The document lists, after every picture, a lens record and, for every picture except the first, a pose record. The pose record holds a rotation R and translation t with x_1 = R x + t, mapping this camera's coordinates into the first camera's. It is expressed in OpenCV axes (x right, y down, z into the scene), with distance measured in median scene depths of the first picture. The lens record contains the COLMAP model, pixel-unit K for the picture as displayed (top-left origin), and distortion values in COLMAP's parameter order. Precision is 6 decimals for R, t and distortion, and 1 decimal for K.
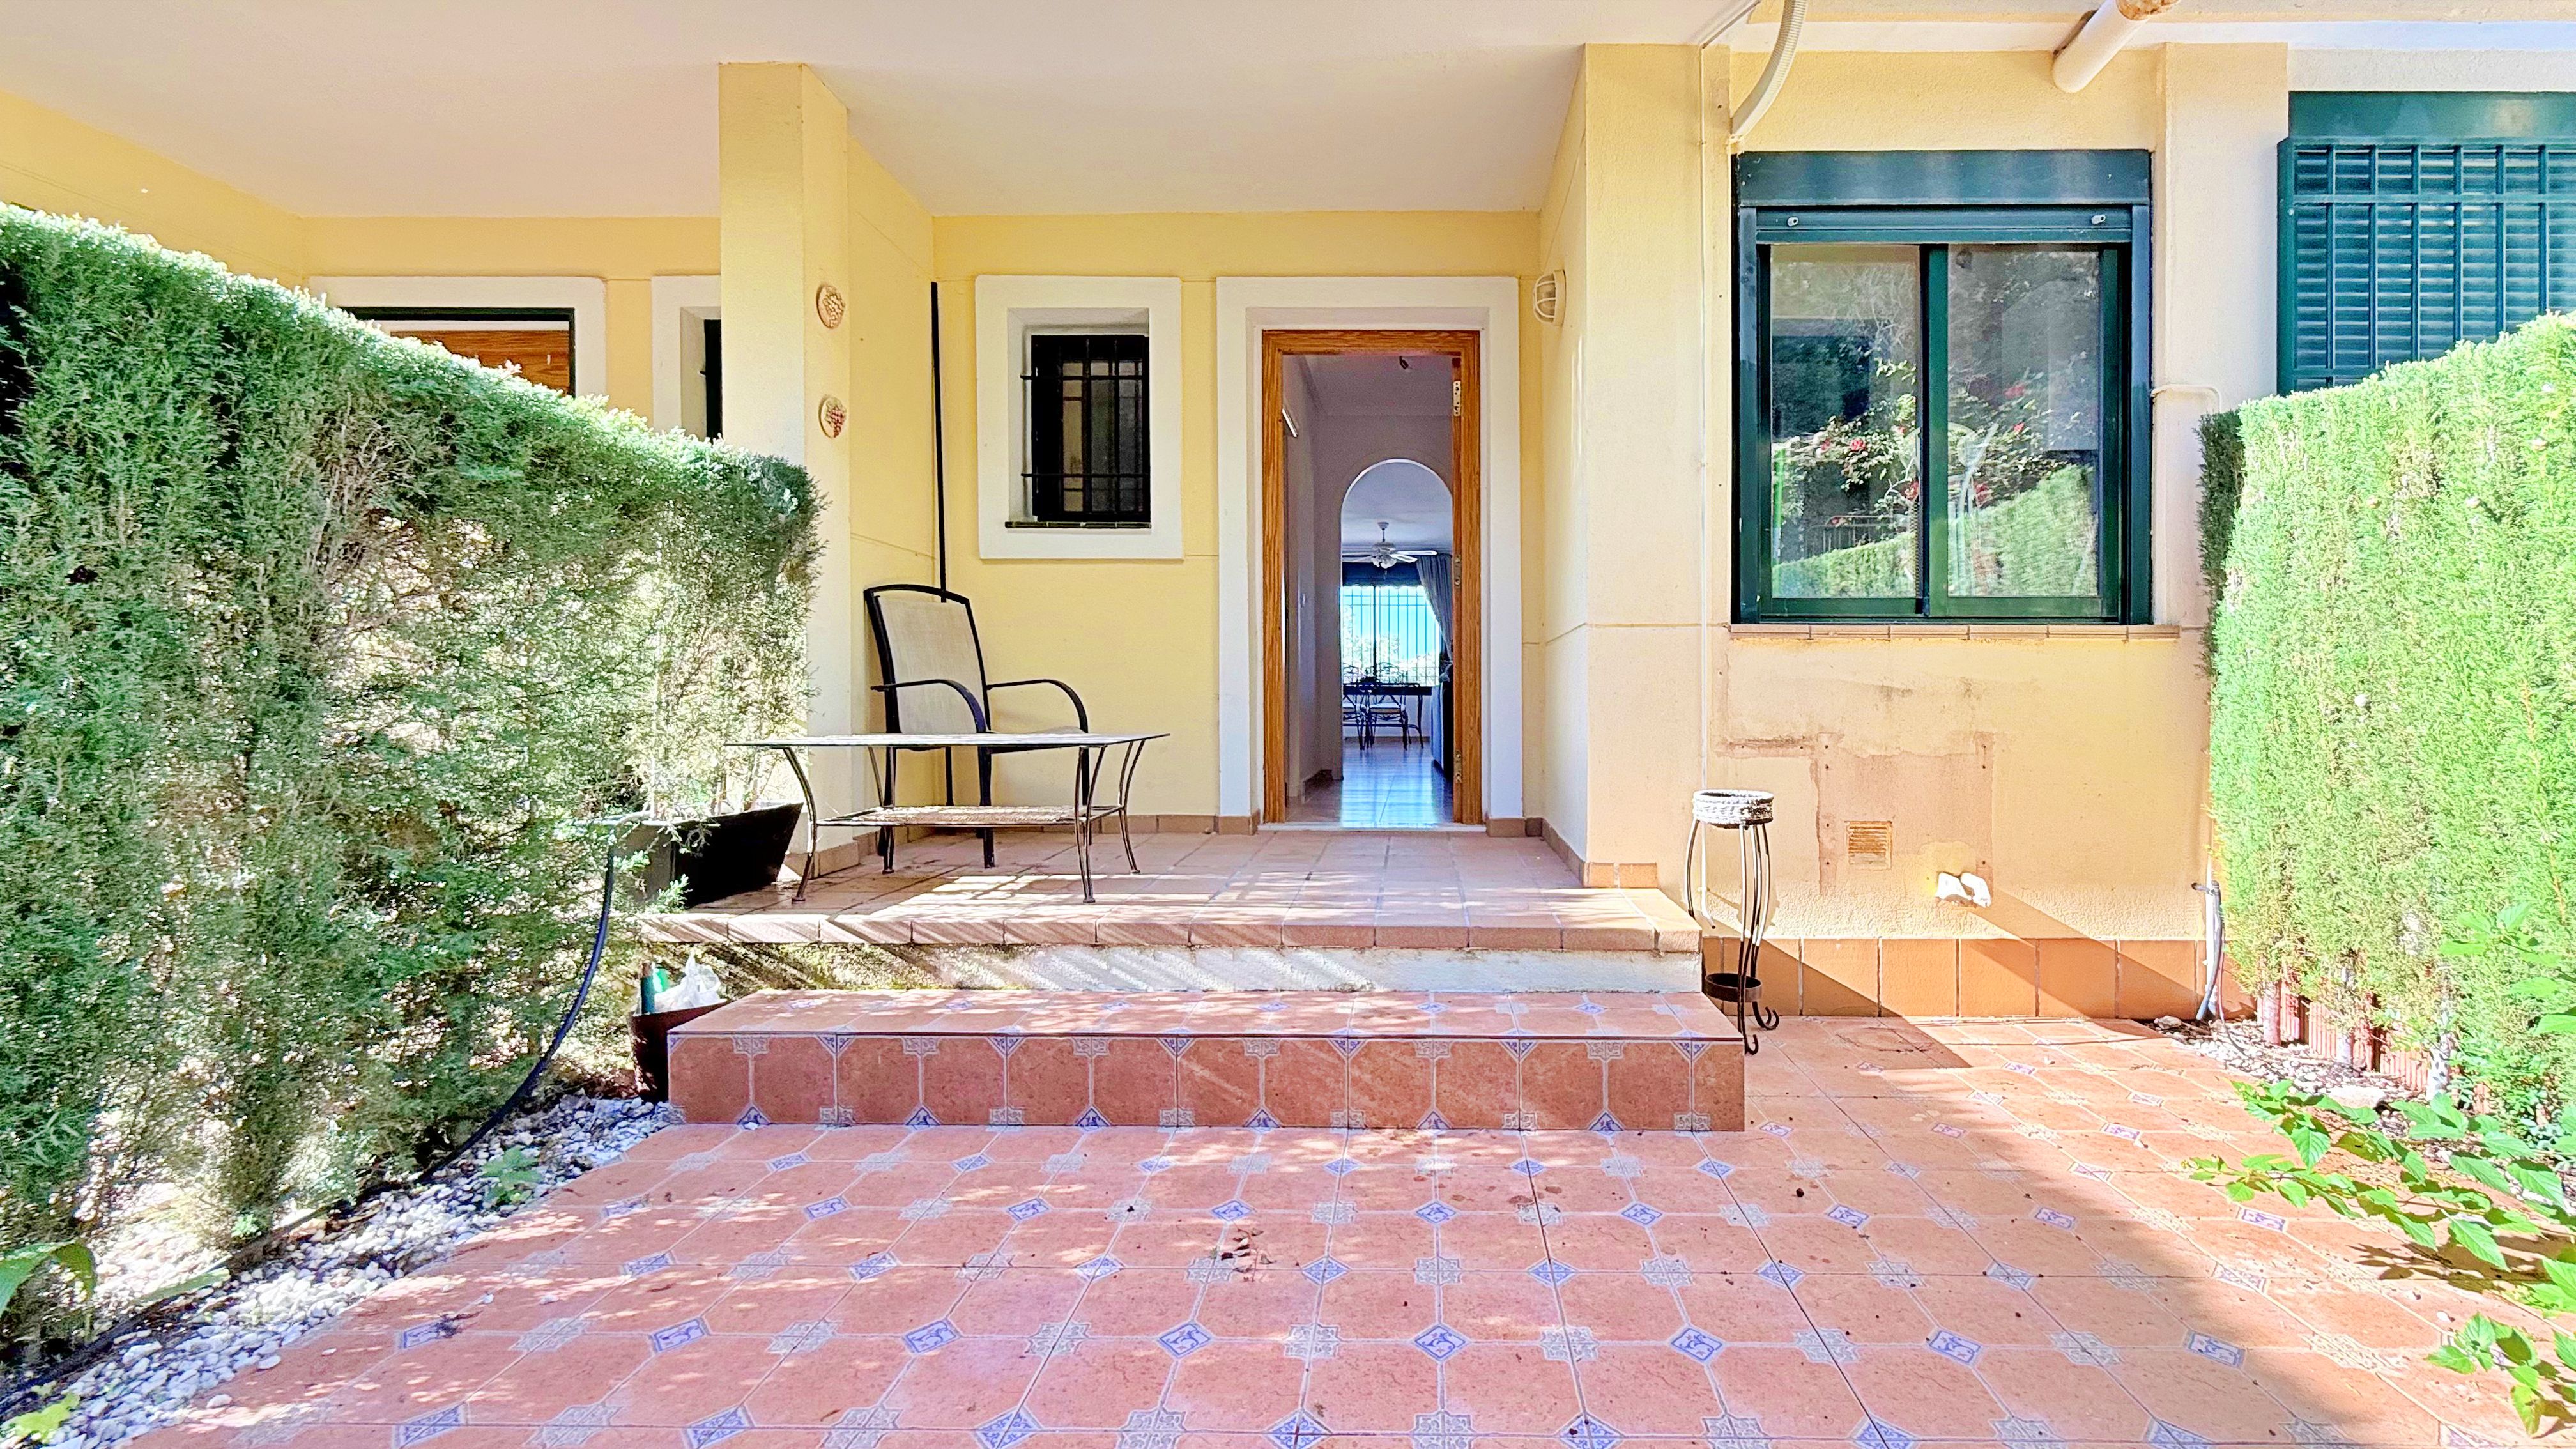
lens RADIAL K [[1051.1, 0, 1283.6], [0, 1051.1, 709.7], [0, 0, 1]] dist [0.000044, 0.000211]
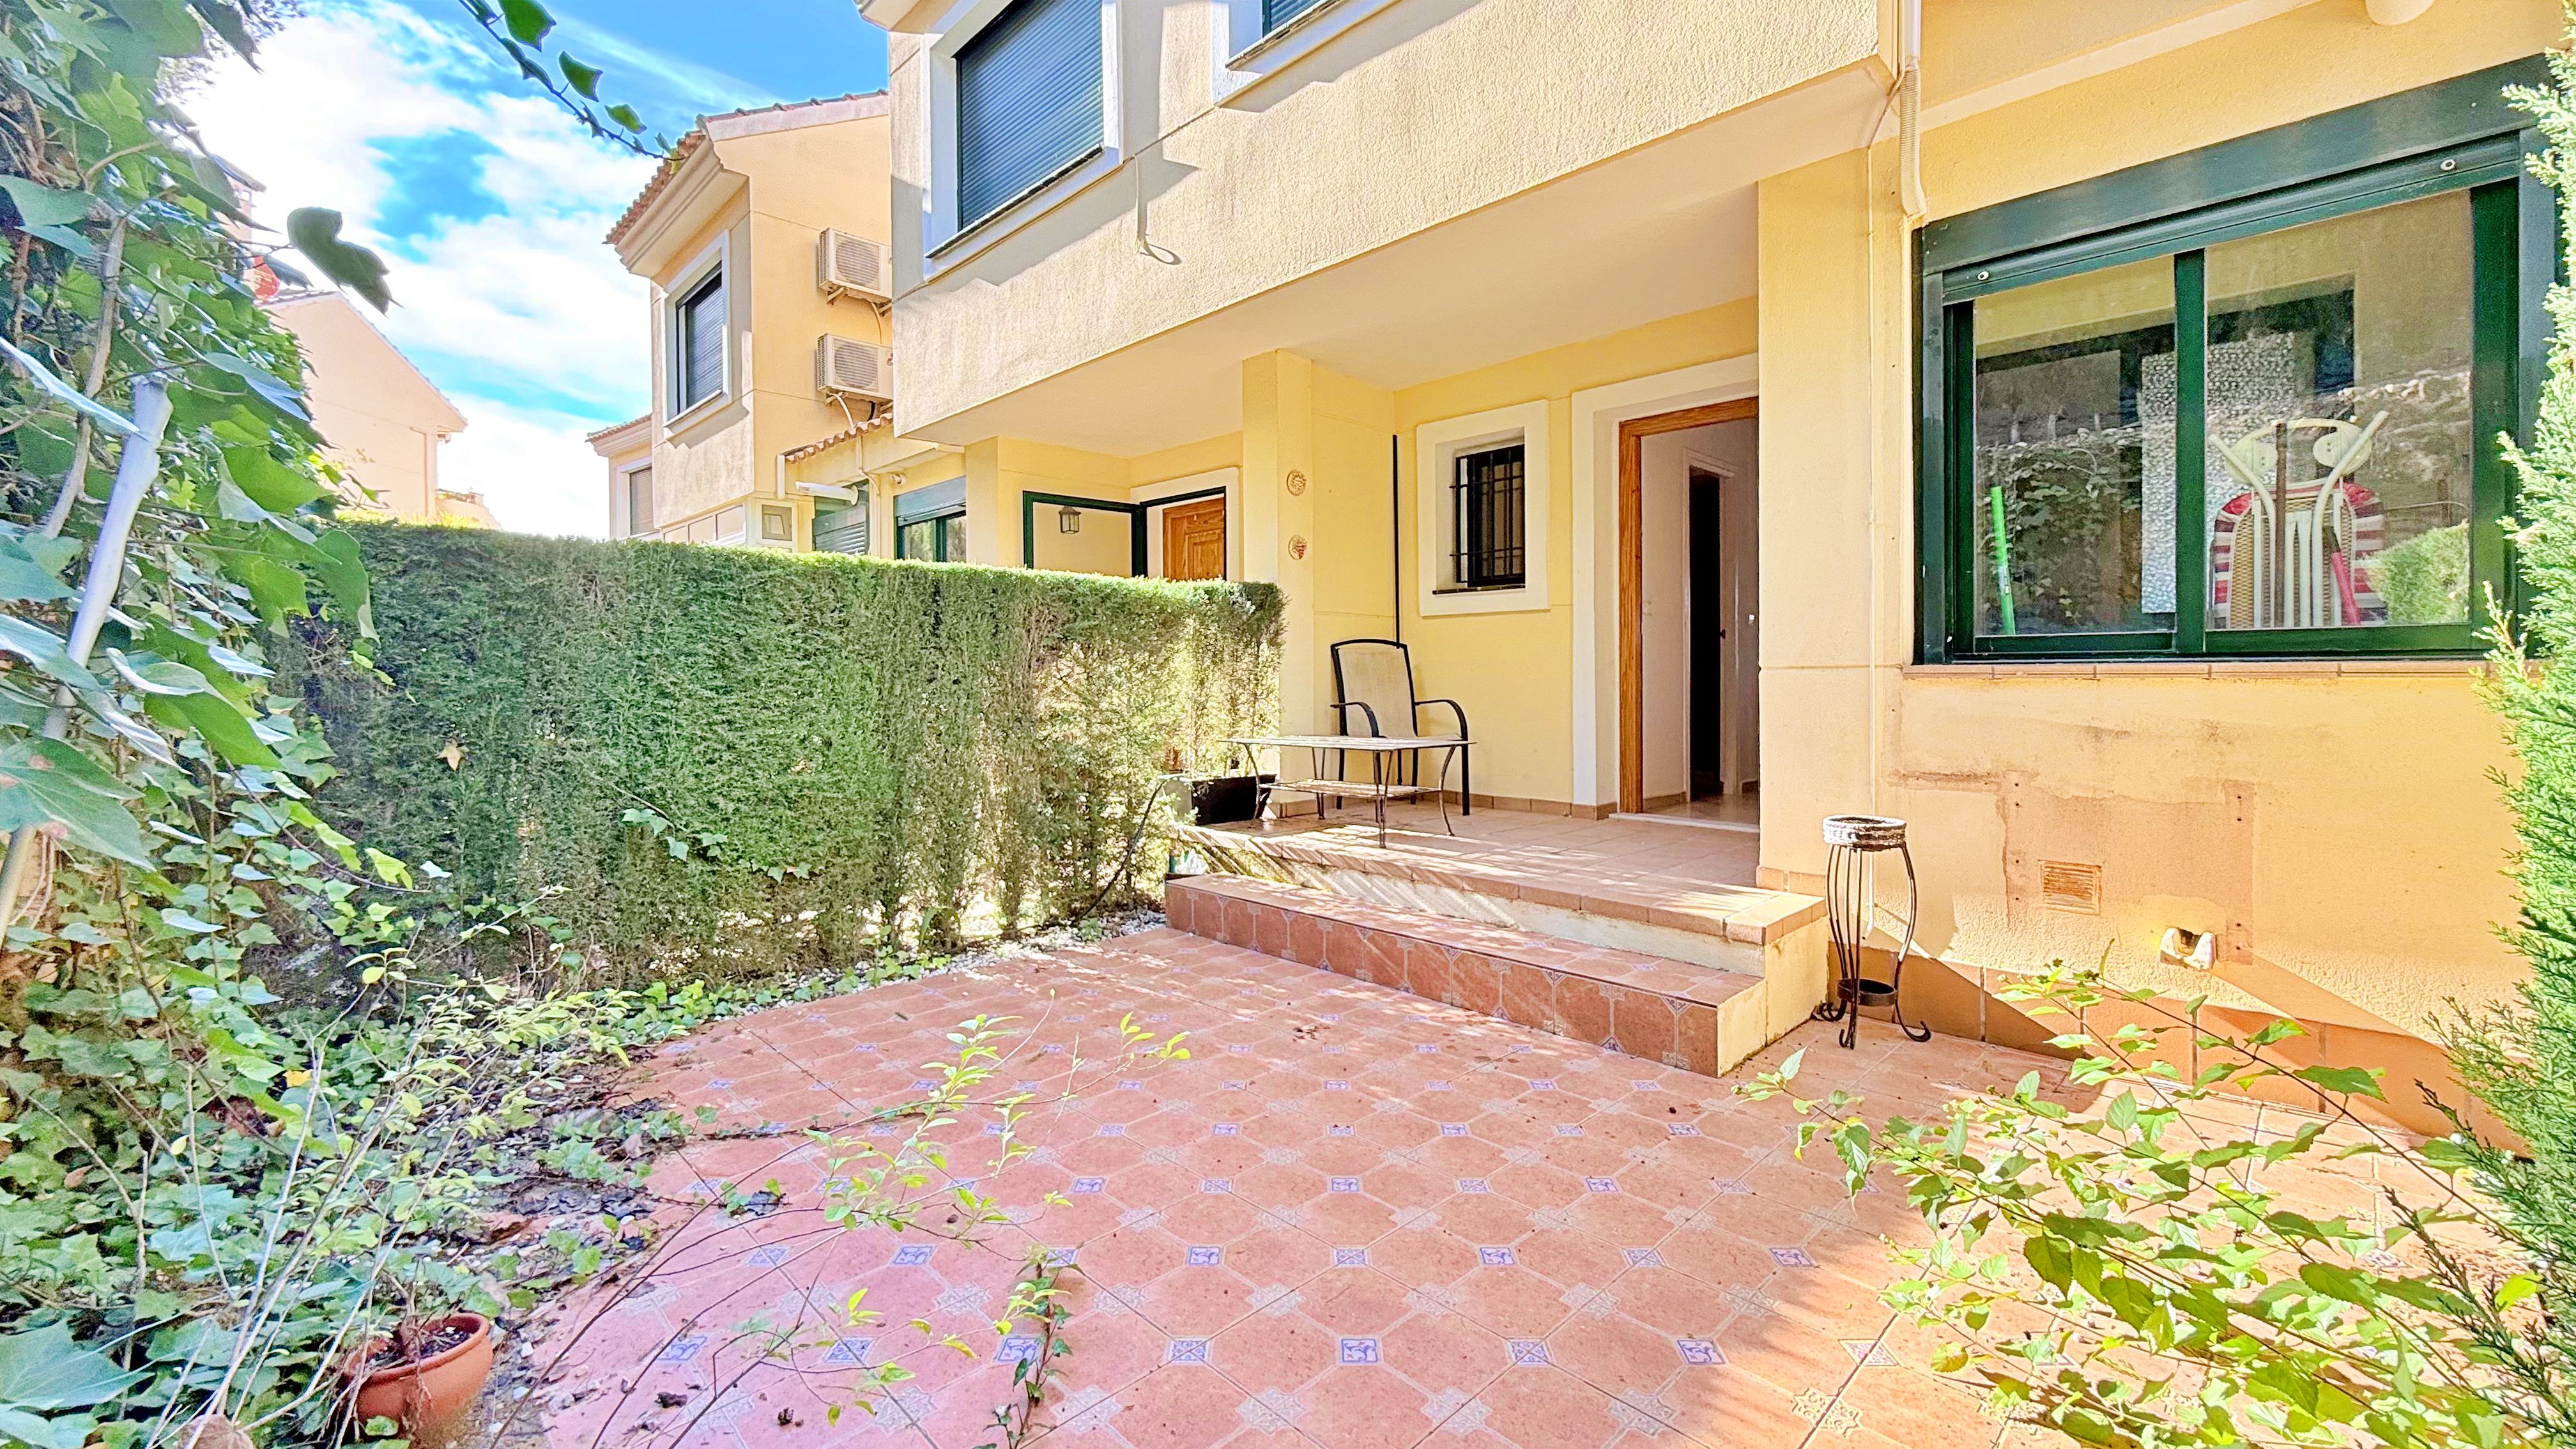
lens RADIAL K [[1051.1, 0, 1336.4], [0, 1051.1, 686.1], [0, 0, 1]] dist [0.000044, 0.000211]
pose [[0.736776, 0.009438, -0.676071, 0.865353], [-0.005987, 0.999954, 0.007434, -0.076542], [0.676111, -0.001430, 0.736799, -0.235412]]
